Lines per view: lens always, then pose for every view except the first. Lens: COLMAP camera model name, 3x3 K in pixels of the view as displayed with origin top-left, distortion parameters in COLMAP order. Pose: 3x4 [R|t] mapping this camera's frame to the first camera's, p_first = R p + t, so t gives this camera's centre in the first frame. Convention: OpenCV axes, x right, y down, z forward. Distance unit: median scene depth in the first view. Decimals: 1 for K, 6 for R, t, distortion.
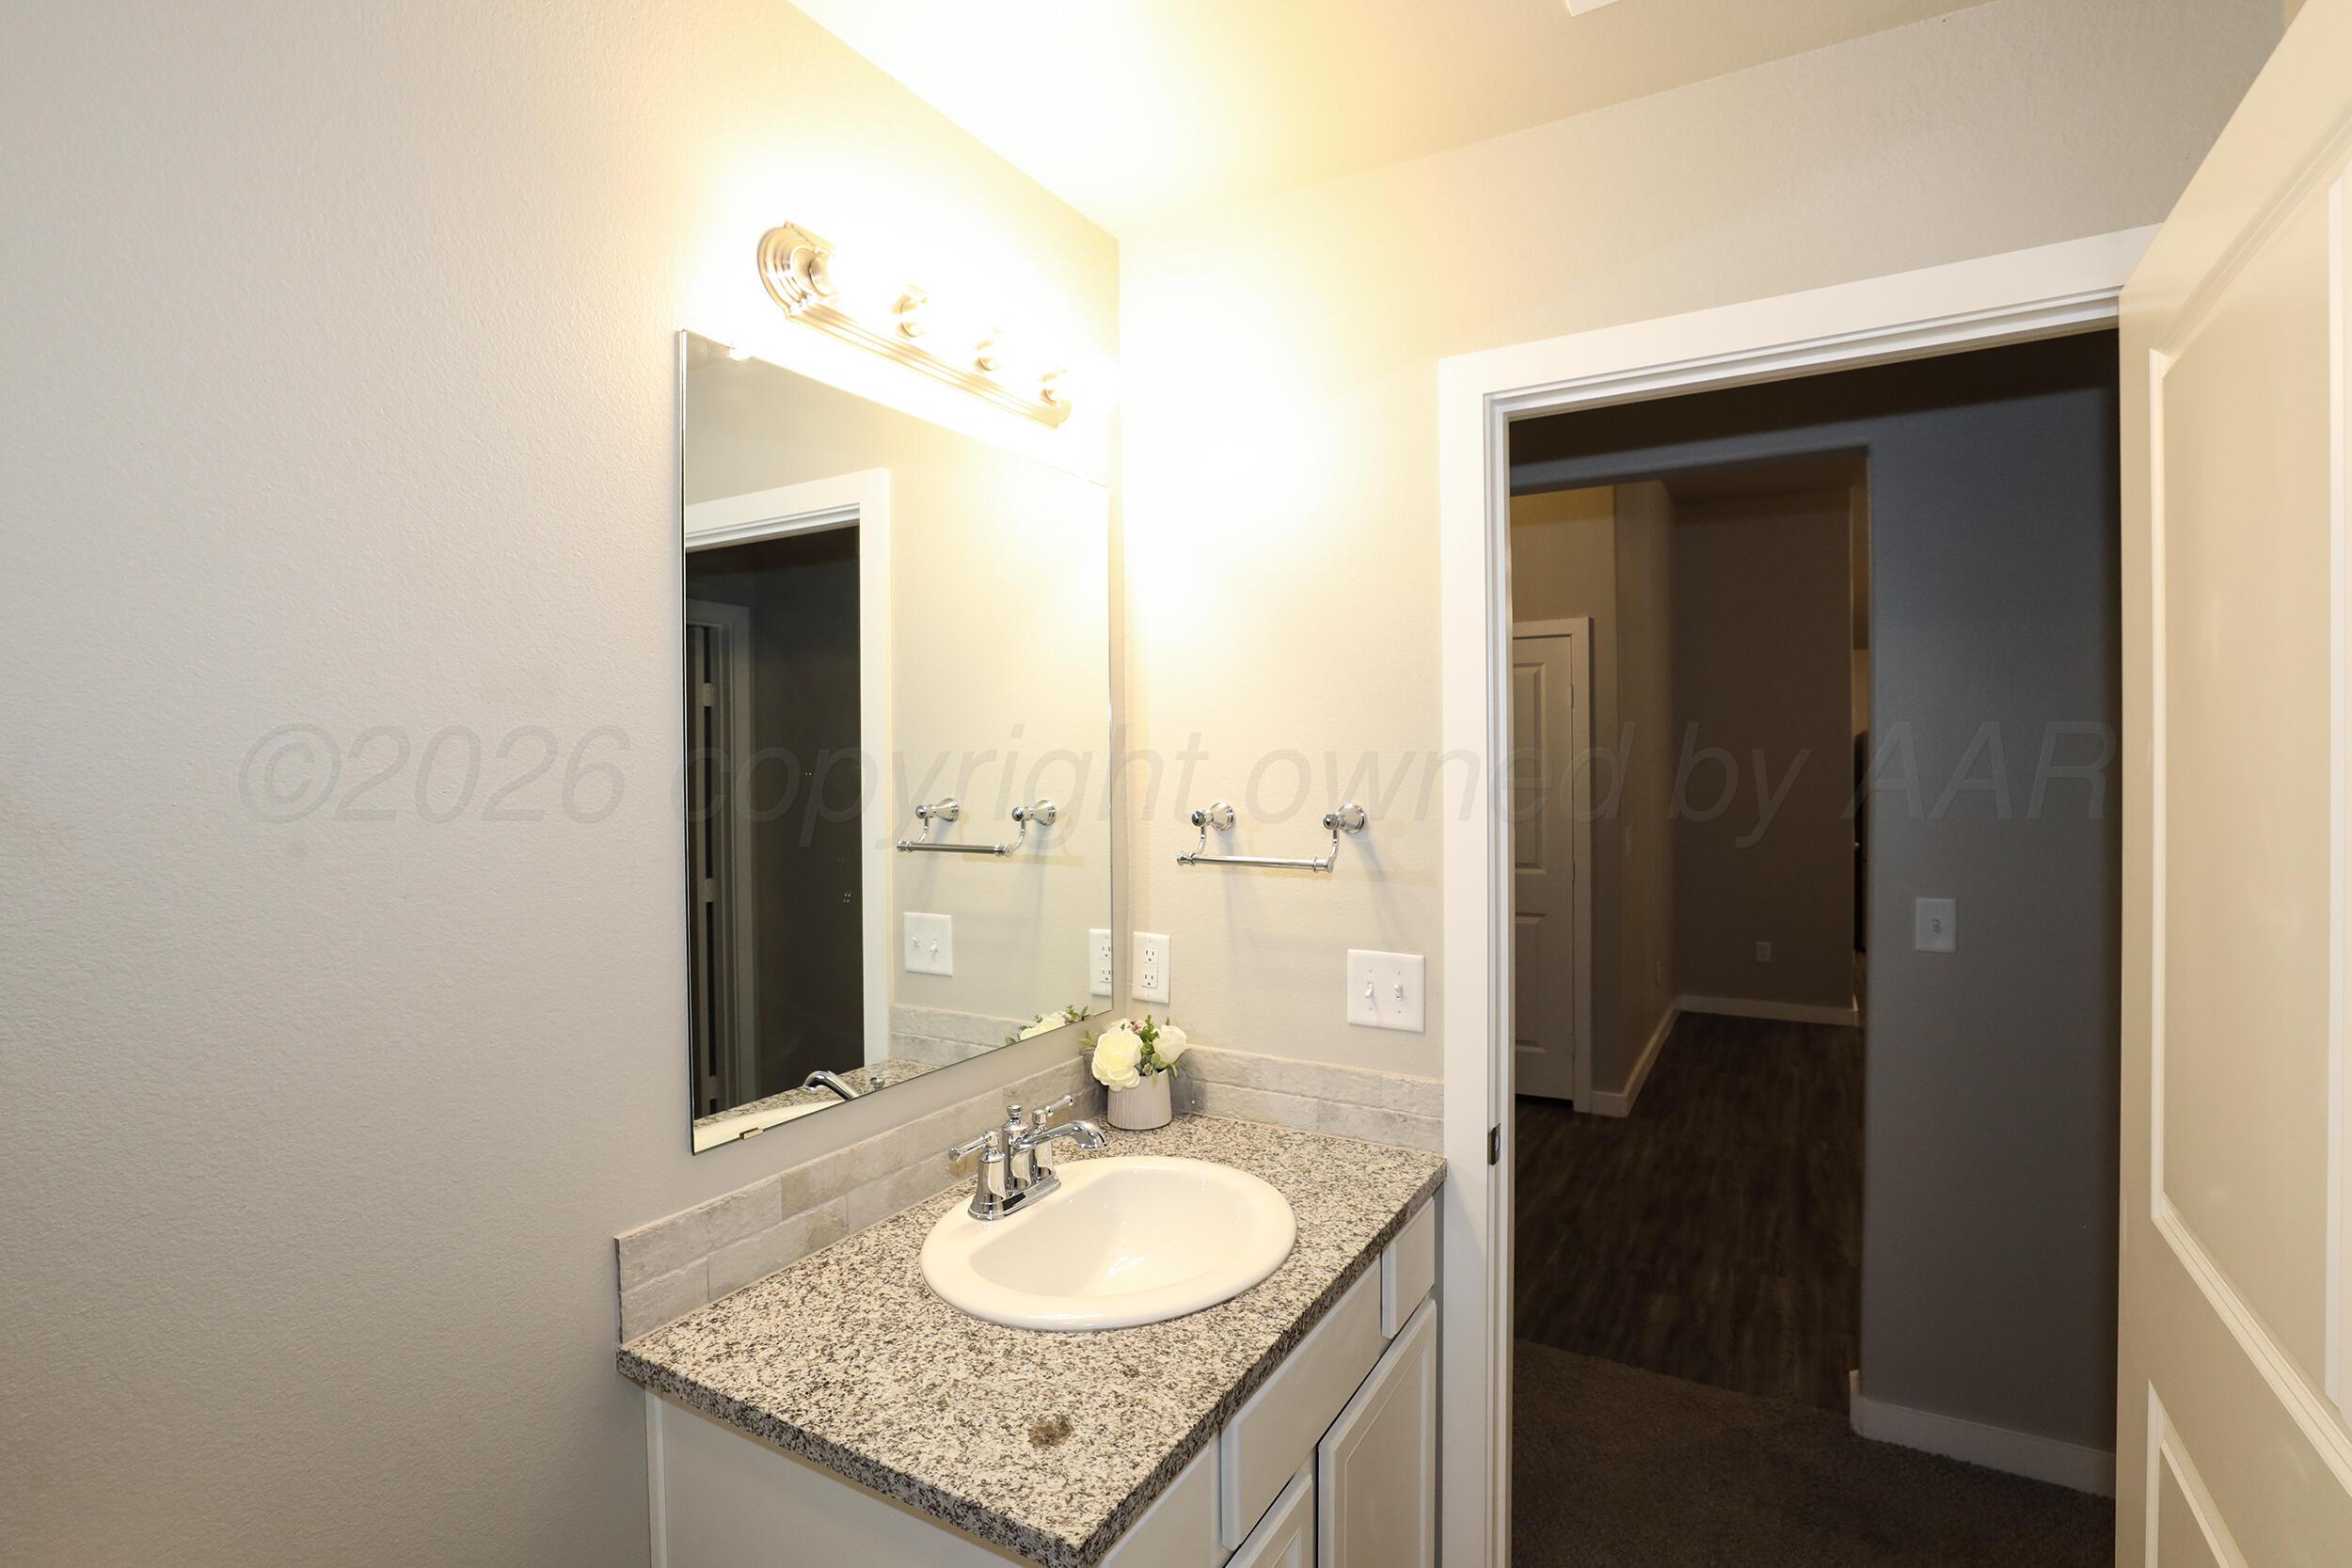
lens RADIAL K [[1066.7, 0, 1176.0], [0, 1066.7, 784.0], [0, 0, 1]] dist [-0.001600, -0.000172]
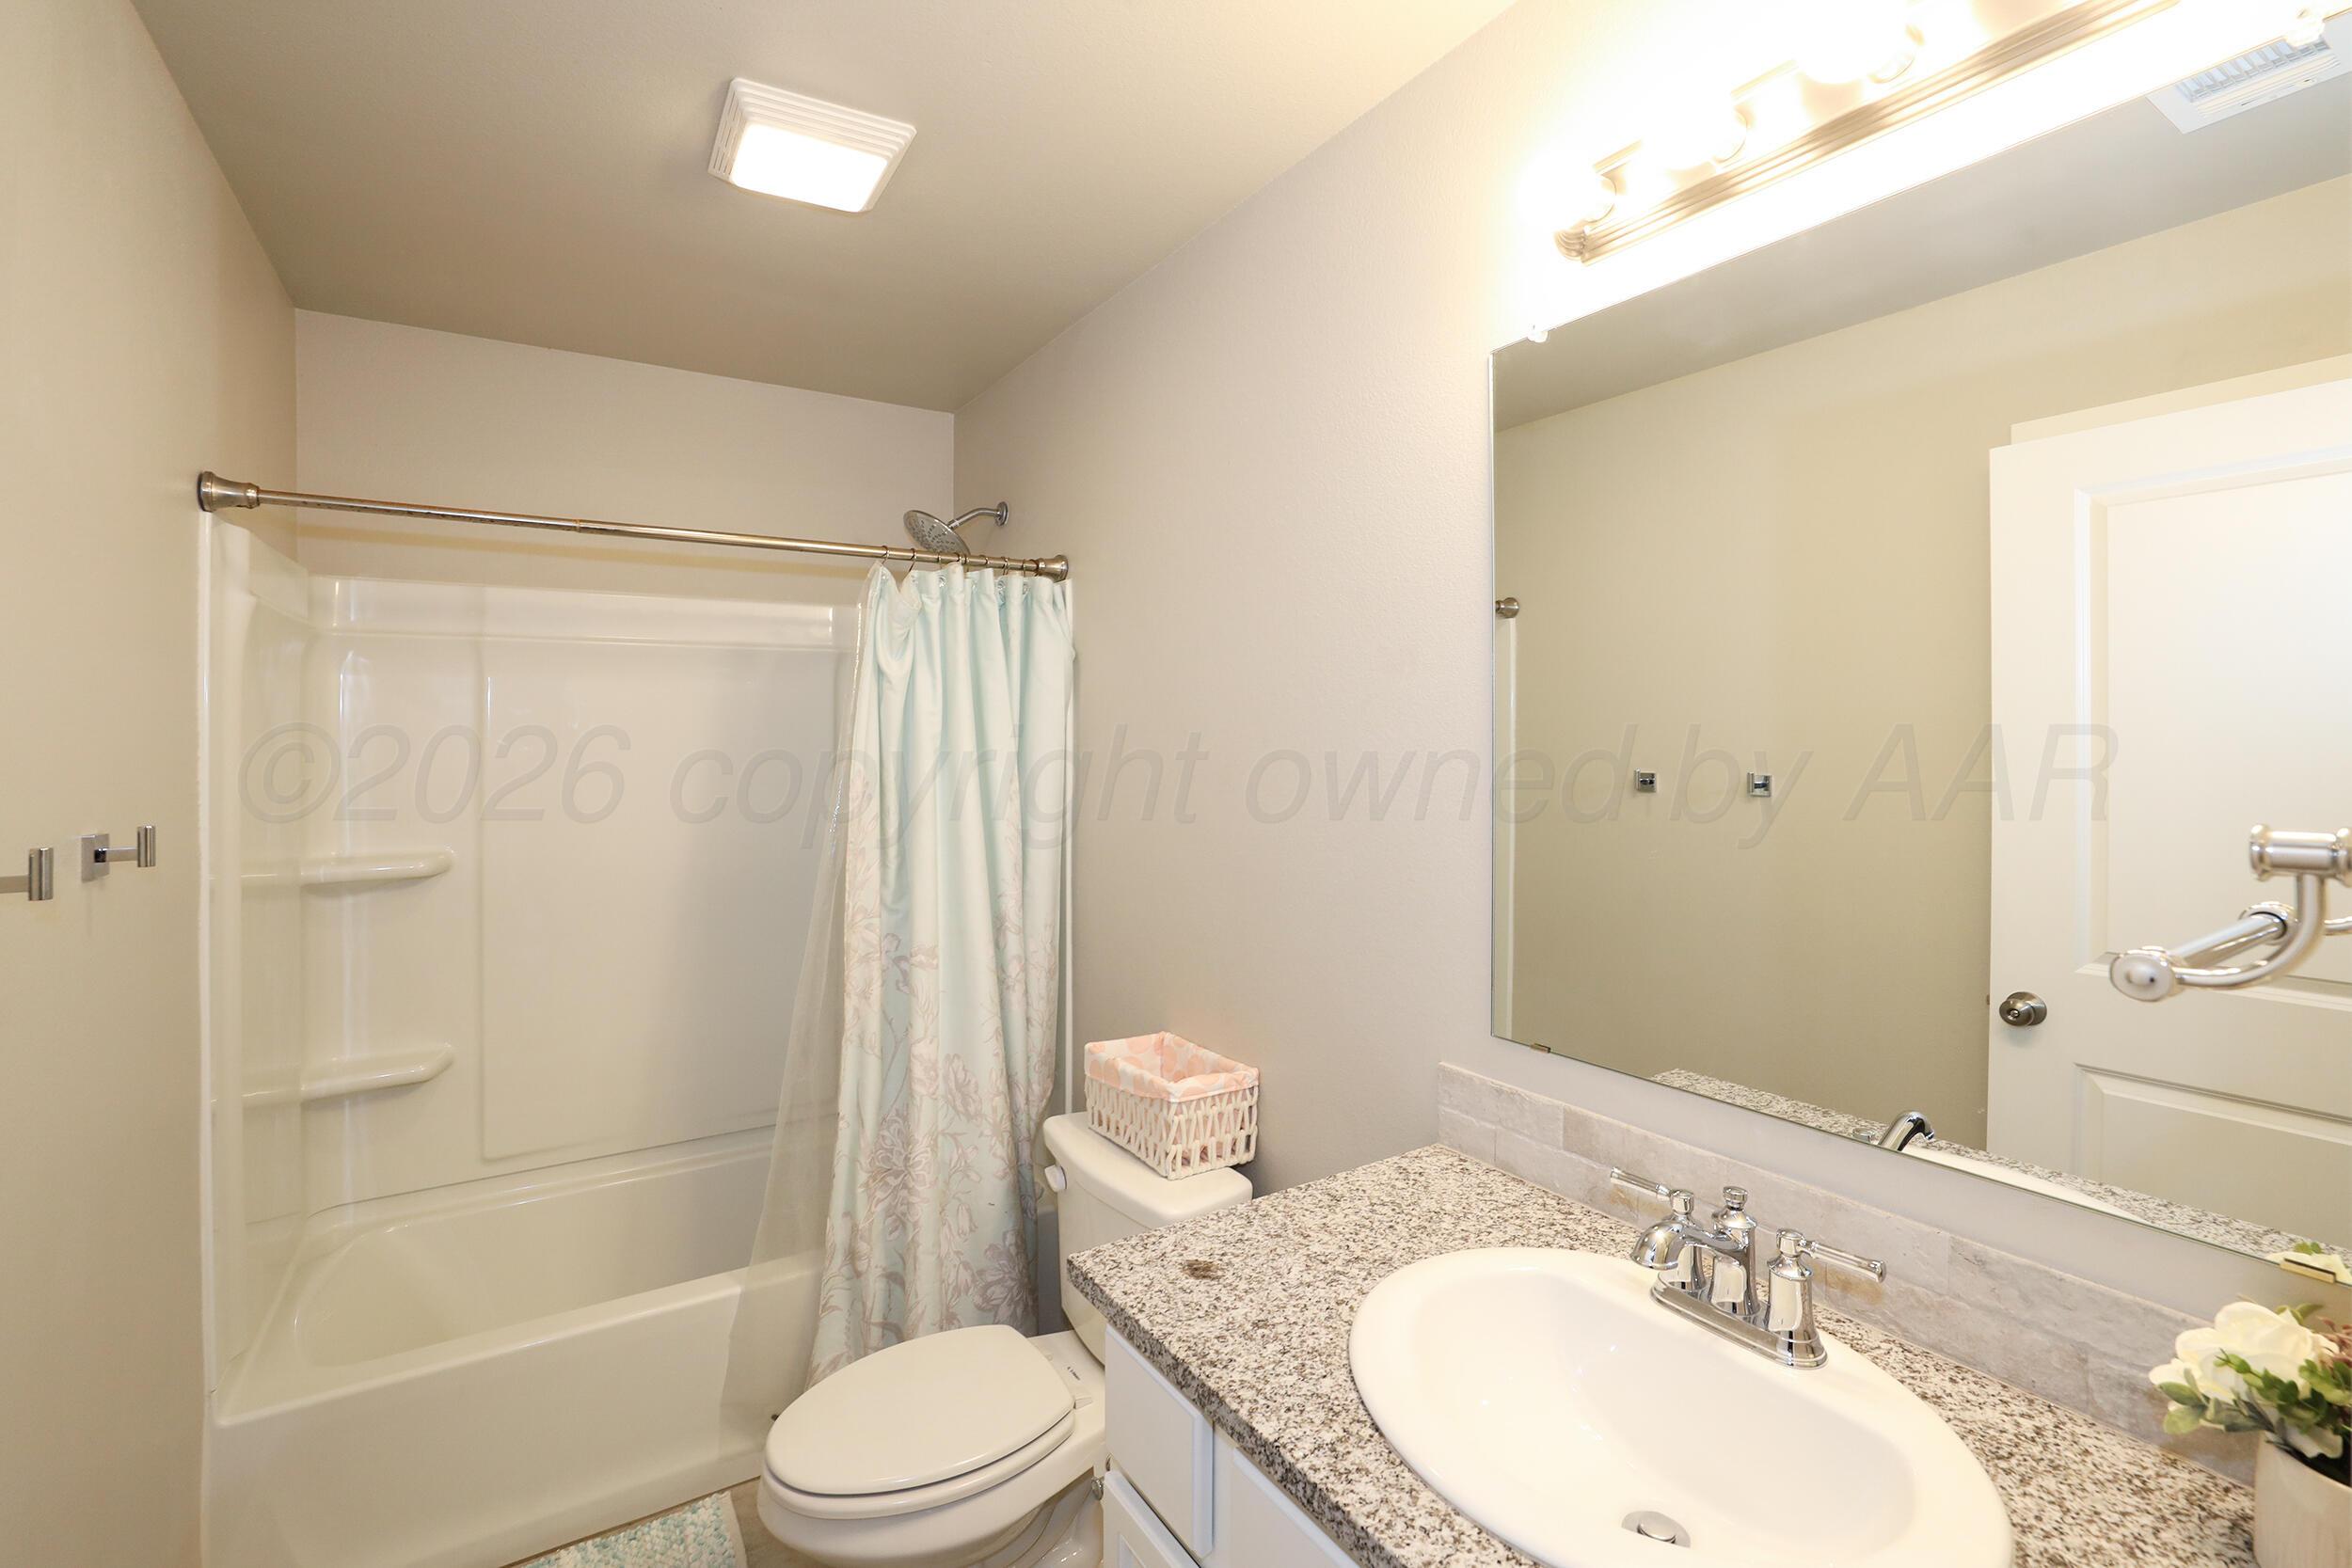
lens RADIAL K [[1026.9, 0, 1177.2], [0, 1026.9, 730.1], [0, 0, 1]] dist [-0.001713, -0.000358]
pose [[-0.433920, -0.003664, -0.900944, 0.769434], [-0.001611, 0.999993, -0.003291, 0.007906], [0.900950, 0.000023, -0.433923, 1.221339]]
